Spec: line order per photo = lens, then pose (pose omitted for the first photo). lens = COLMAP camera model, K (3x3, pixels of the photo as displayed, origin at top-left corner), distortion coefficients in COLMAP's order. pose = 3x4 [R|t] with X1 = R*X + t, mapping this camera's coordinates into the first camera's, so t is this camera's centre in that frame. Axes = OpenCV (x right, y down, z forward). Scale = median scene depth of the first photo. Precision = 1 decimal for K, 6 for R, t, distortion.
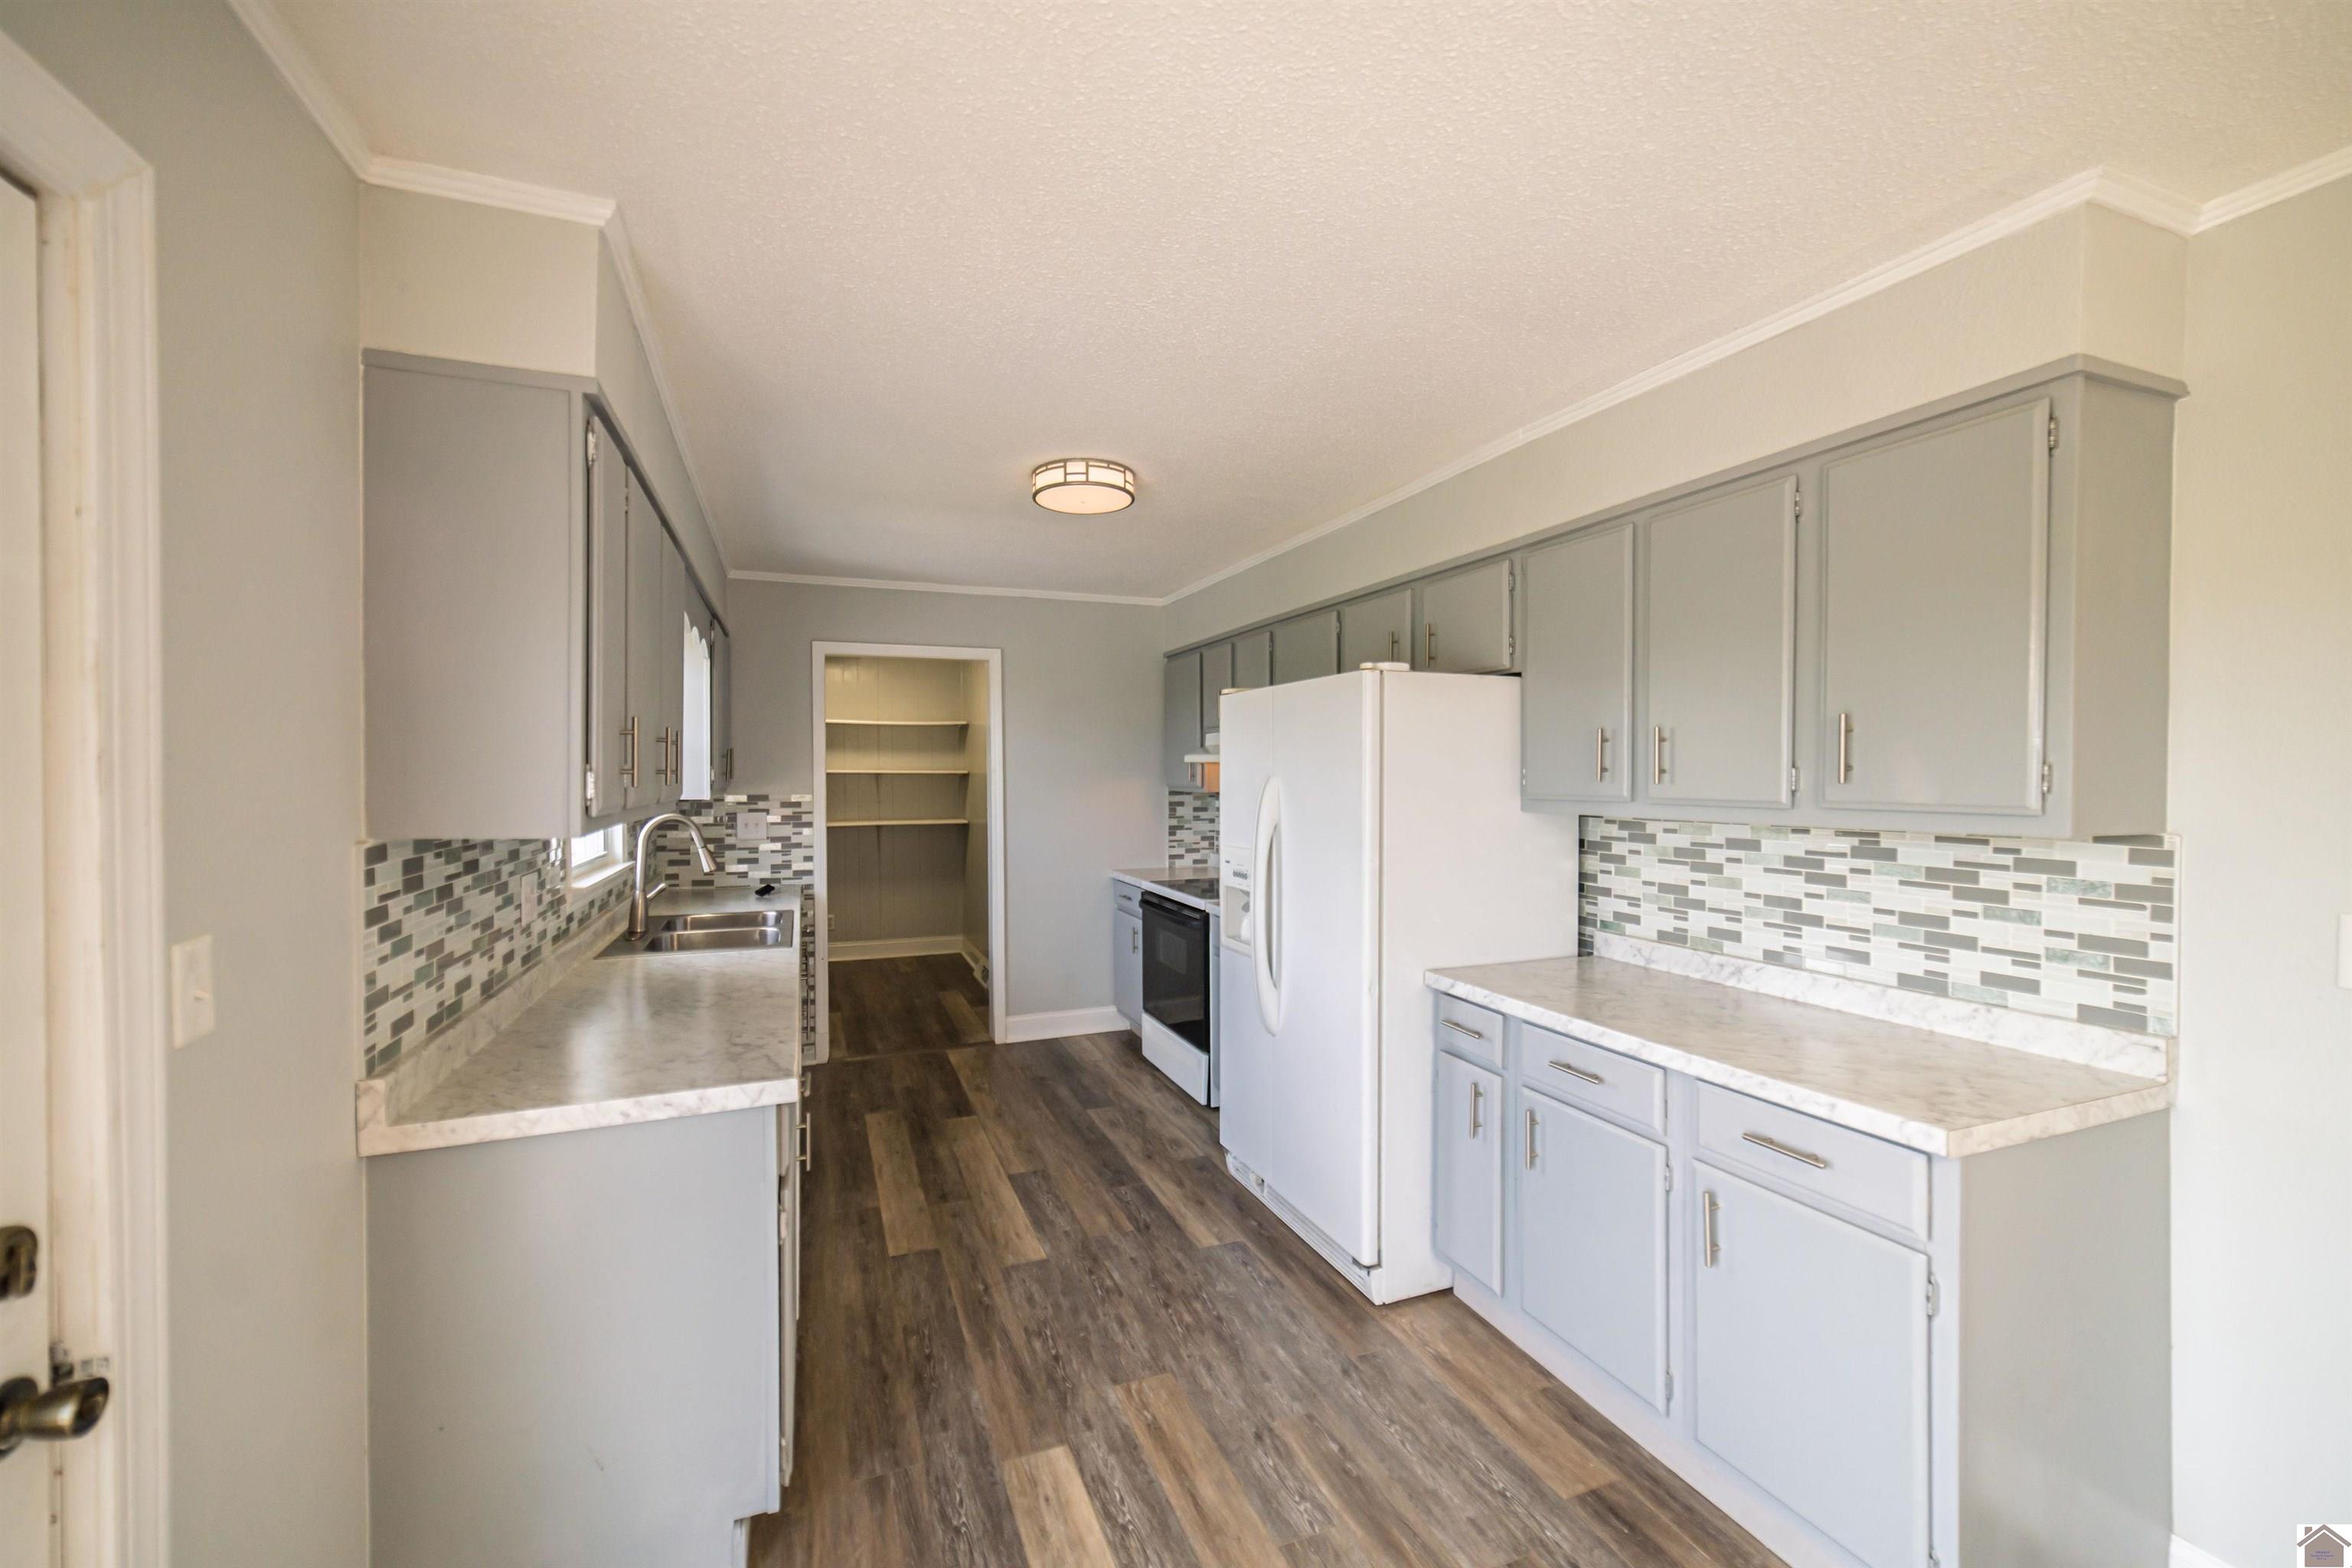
lens RADIAL K [[912.5, 0, 1148.0], [0, 912.5, 789.3], [0, 0, 1]] dist [-0.002355, 0.000224]
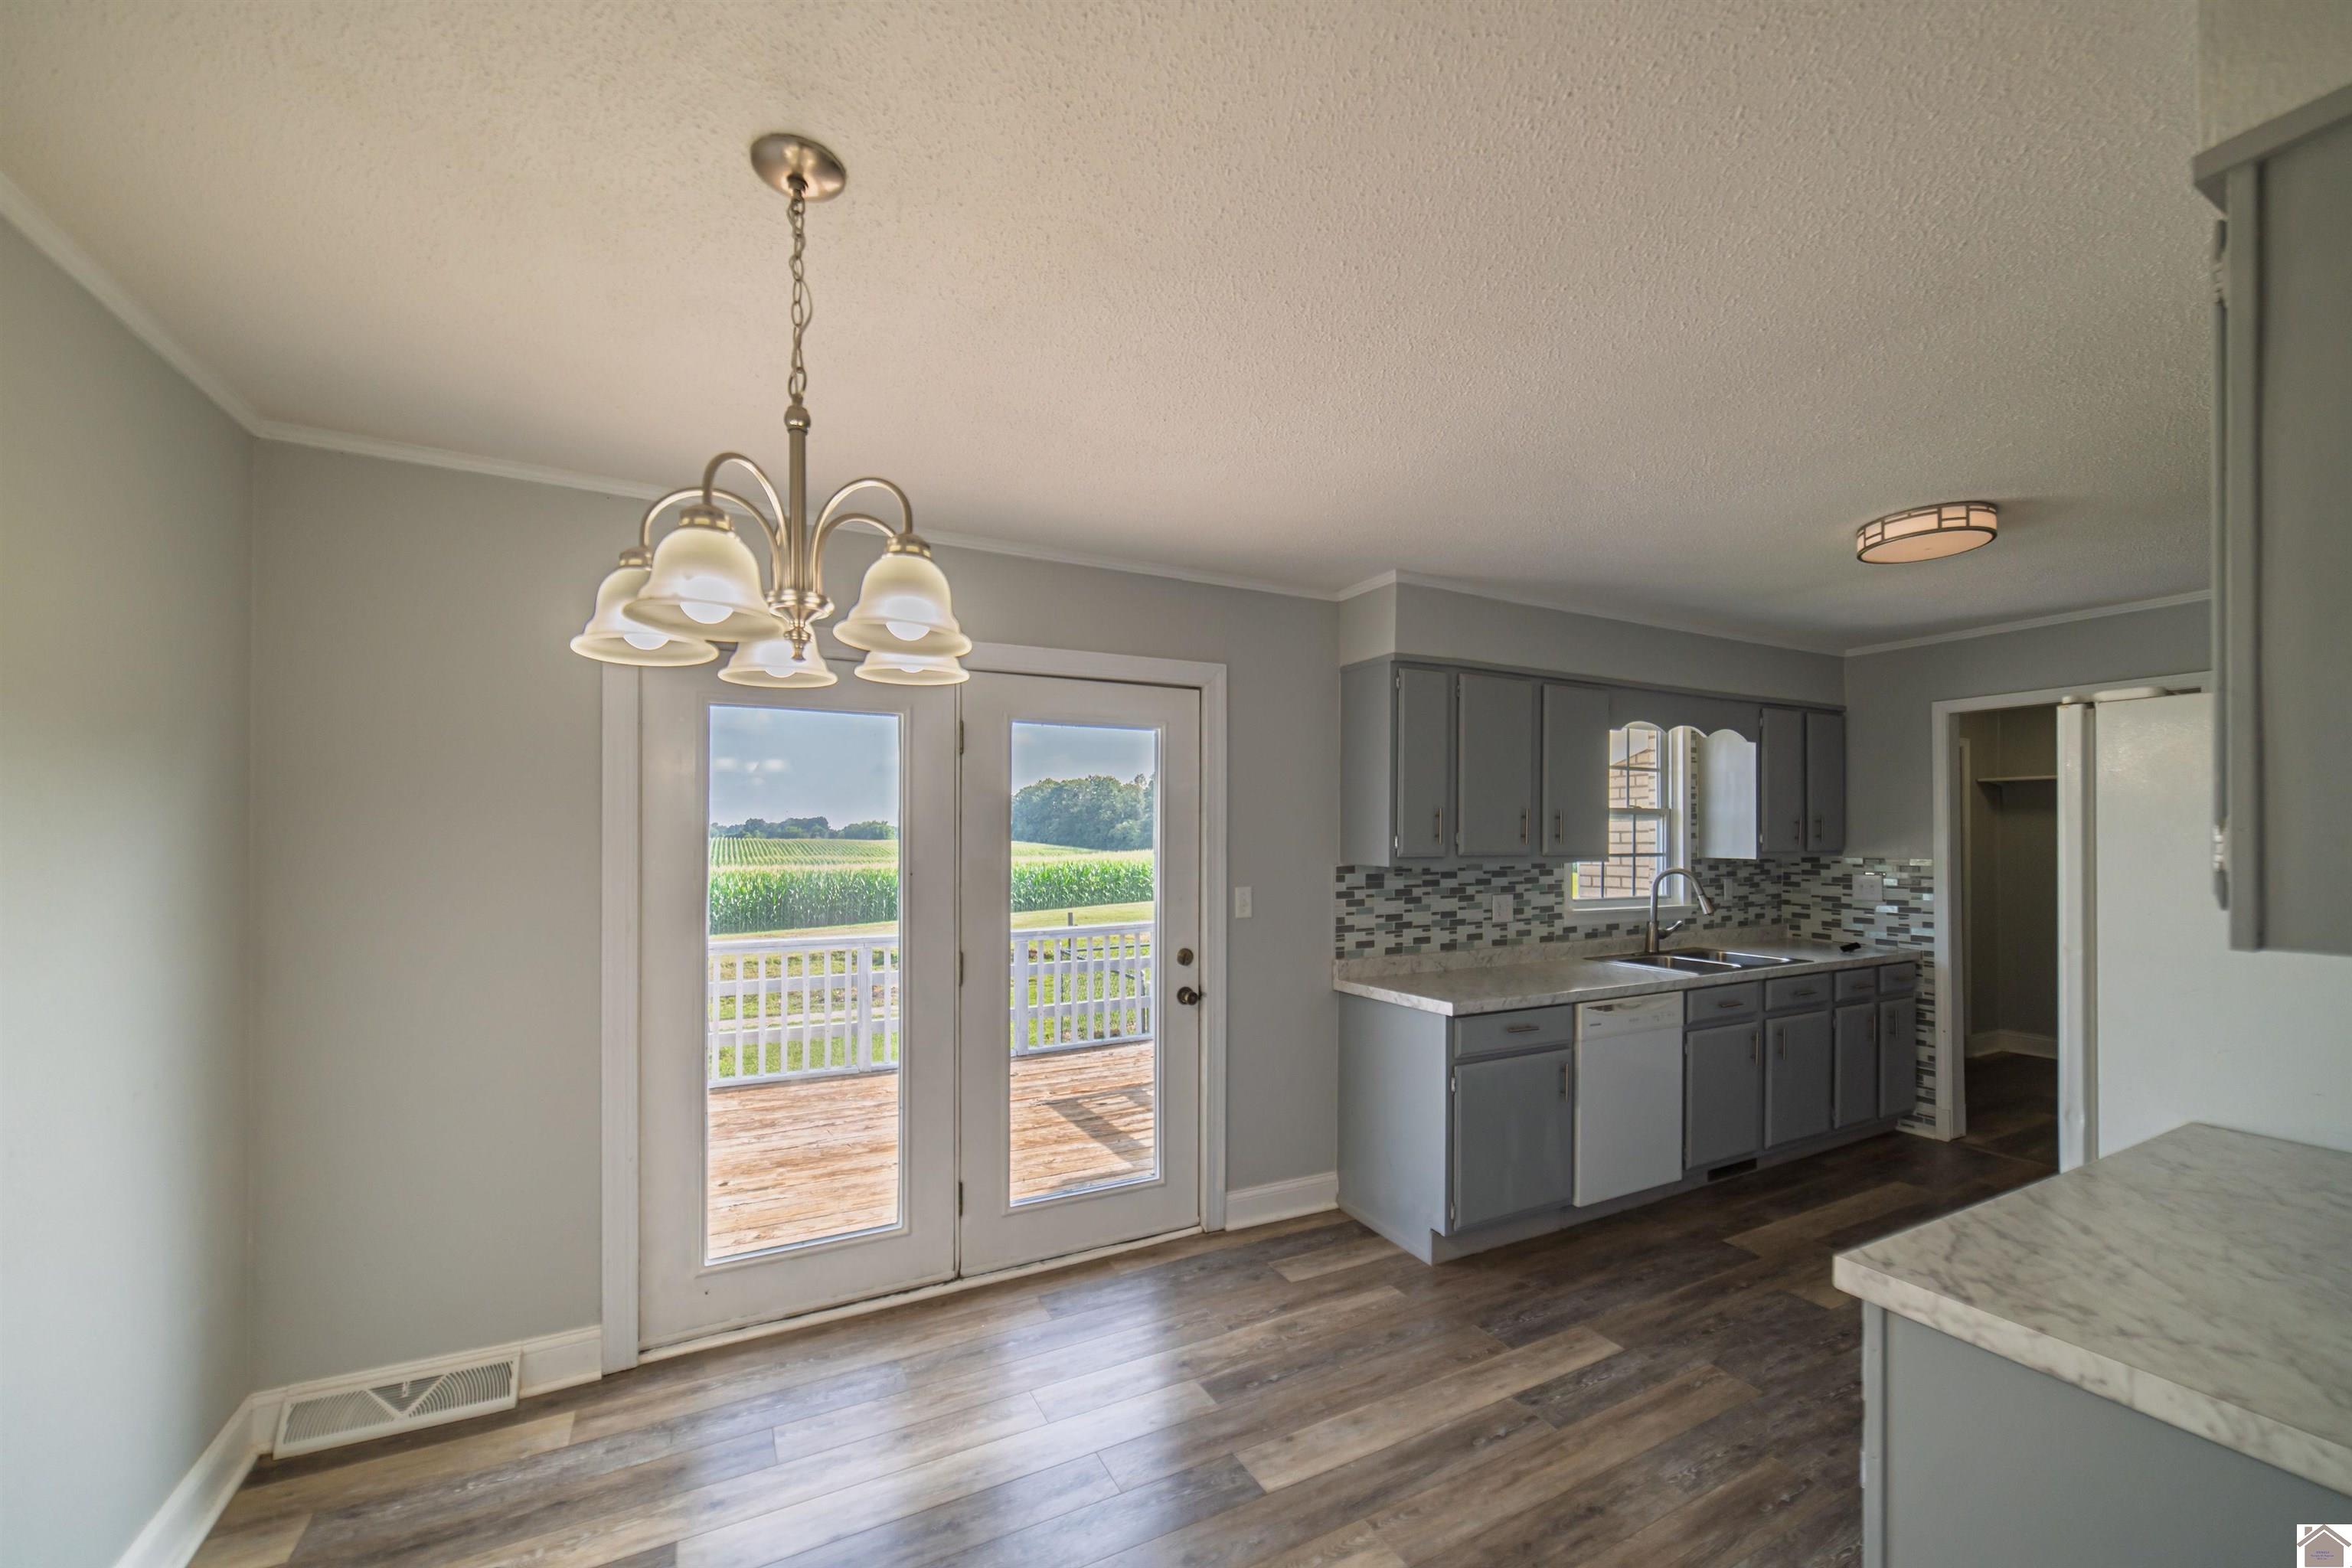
lens RADIAL K [[909.6, 0, 1180.2], [0, 909.6, 832.1], [0, 0, 1]] dist [0.000365, 0.000210]
pose [[0.125851, -0.004752, -0.992038, 0.846503], [-0.018660, 0.999800, -0.007156, -0.002353], [0.991874, 0.019412, 0.125737, 0.138402]]
